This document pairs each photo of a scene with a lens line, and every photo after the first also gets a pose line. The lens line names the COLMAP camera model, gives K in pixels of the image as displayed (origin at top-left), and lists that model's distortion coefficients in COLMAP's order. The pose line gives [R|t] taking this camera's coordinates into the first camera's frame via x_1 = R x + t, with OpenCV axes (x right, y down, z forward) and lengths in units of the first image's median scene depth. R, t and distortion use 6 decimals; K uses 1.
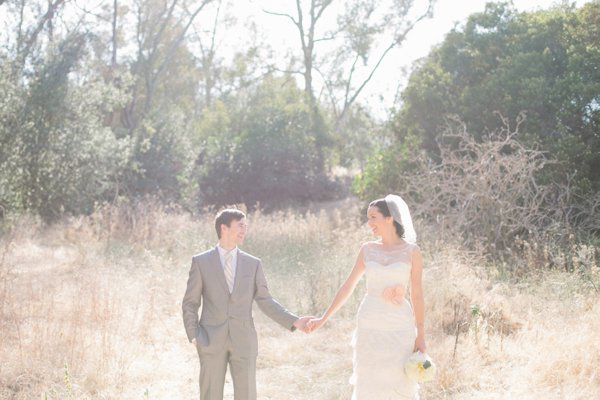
lens RADIAL K [[997.2, 0, 300.0], [0, 997.2, 200.0], [0, 0, 1]] dist [-0.085530, -0.097975]
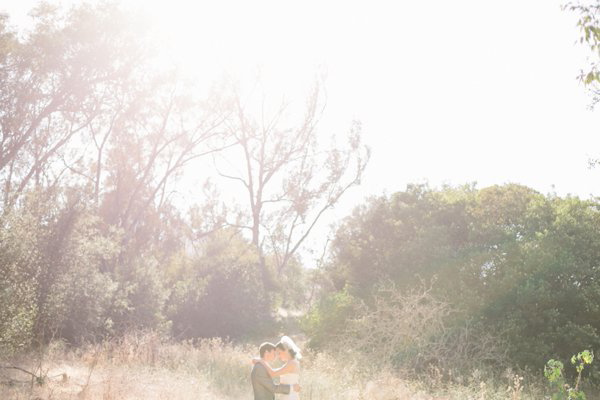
lens RADIAL K [[1024.6, 0, 300.0], [0, 1024.6, 200.0], [0, 0, 1]] dist [-0.204299, 0.114666]
pose [[0.995327, 0.033232, 0.090662, -0.070837], [-0.020883, 0.990774, -0.133906, 0.002394], [-0.094275, 0.131387, 0.986838, -0.296955]]
